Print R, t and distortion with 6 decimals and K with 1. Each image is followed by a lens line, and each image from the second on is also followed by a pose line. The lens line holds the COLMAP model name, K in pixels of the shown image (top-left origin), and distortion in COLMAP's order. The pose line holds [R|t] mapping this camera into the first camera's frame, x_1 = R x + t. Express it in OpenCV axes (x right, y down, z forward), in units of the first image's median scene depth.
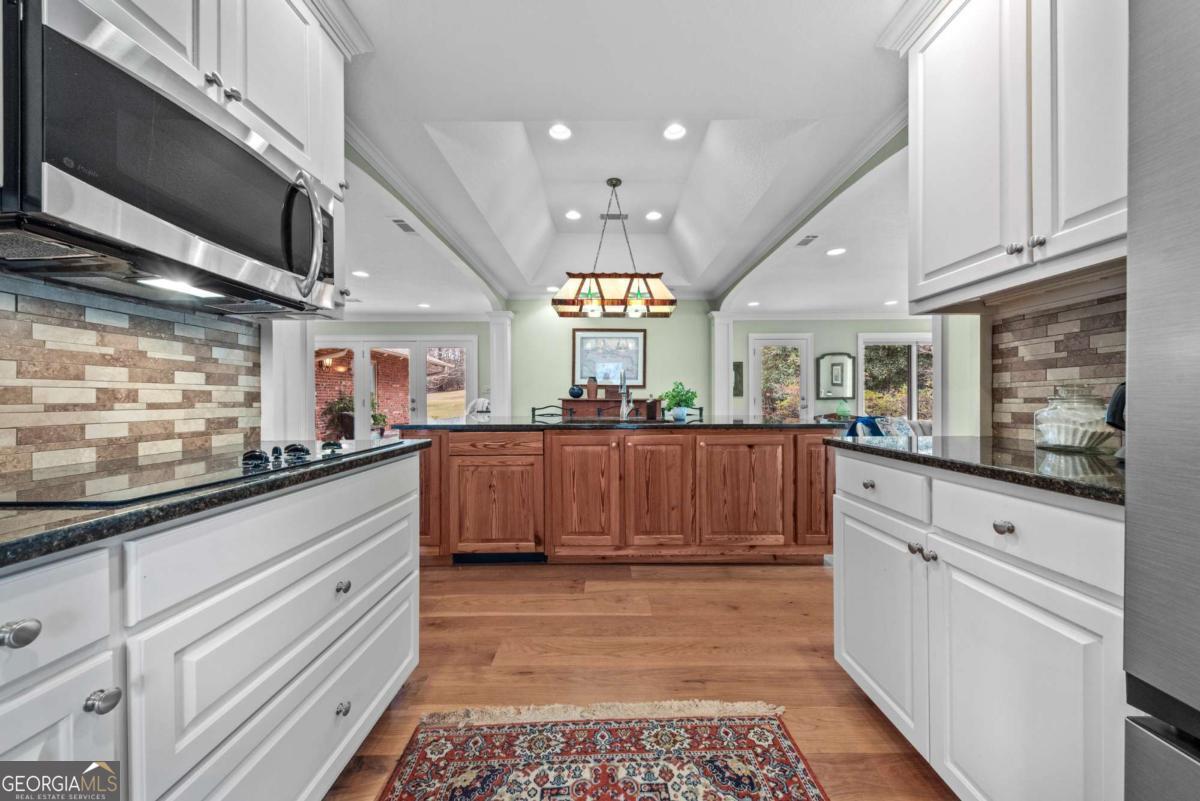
lens RADIAL K [[428.7, 0, 601.9], [0, 428.7, 401.4], [0, 0, 1]] dist [0.007816, -0.001008]
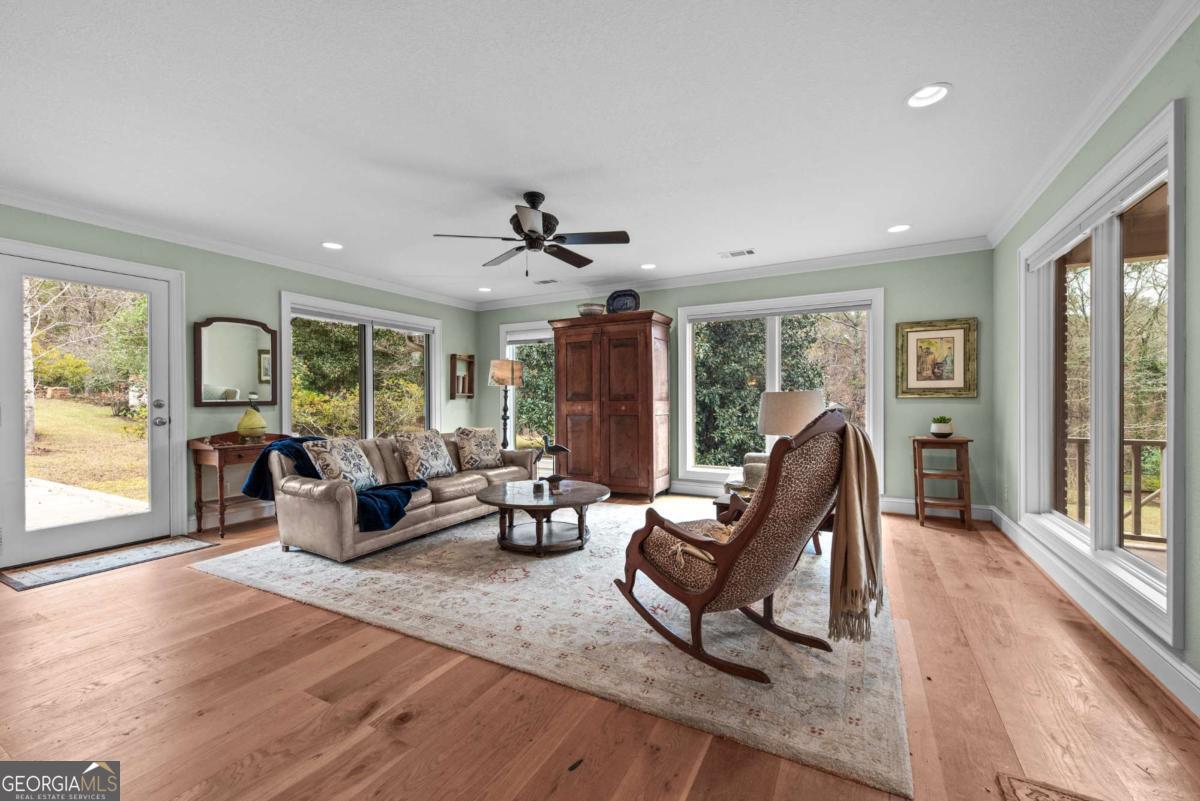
lens RADIAL K [[478.7, 0, 606.7], [0, 478.7, 399.8], [0, 0, 1]] dist [0.008871, -0.000579]
pose [[0.466330, 0.002087, 0.884608, 1.217051], [0.007078, 0.999956, -0.006091, -0.026365], [-0.884583, 0.009101, 0.466295, 1.665711]]
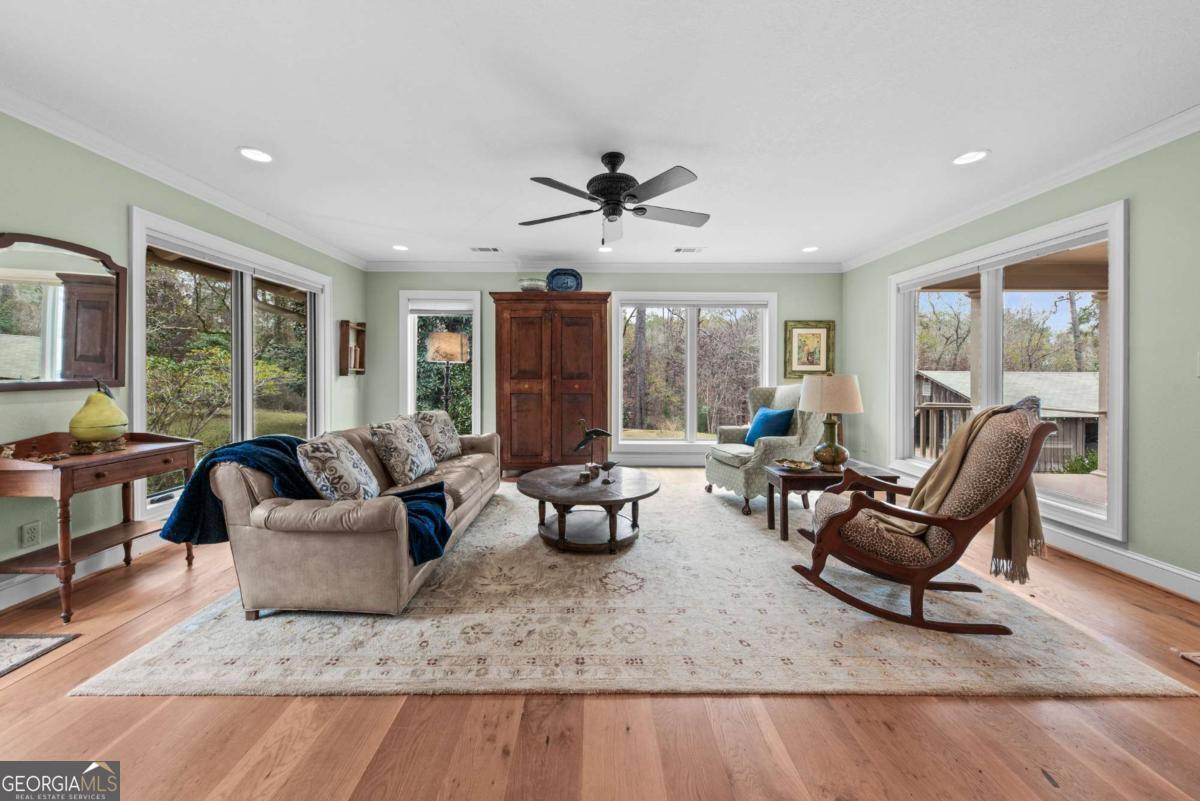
lens RADIAL K [[428.7, 0, 599.6], [0, 428.7, 375.0], [0, 0, 1]] dist [0.007816, -0.001008]
pose [[0.000516, 0.000054, 1.000000, 1.219240], [0.000463, 1.000000, -0.000055, -0.076971], [-1.000000, 0.000463, 0.000516, 3.221447]]
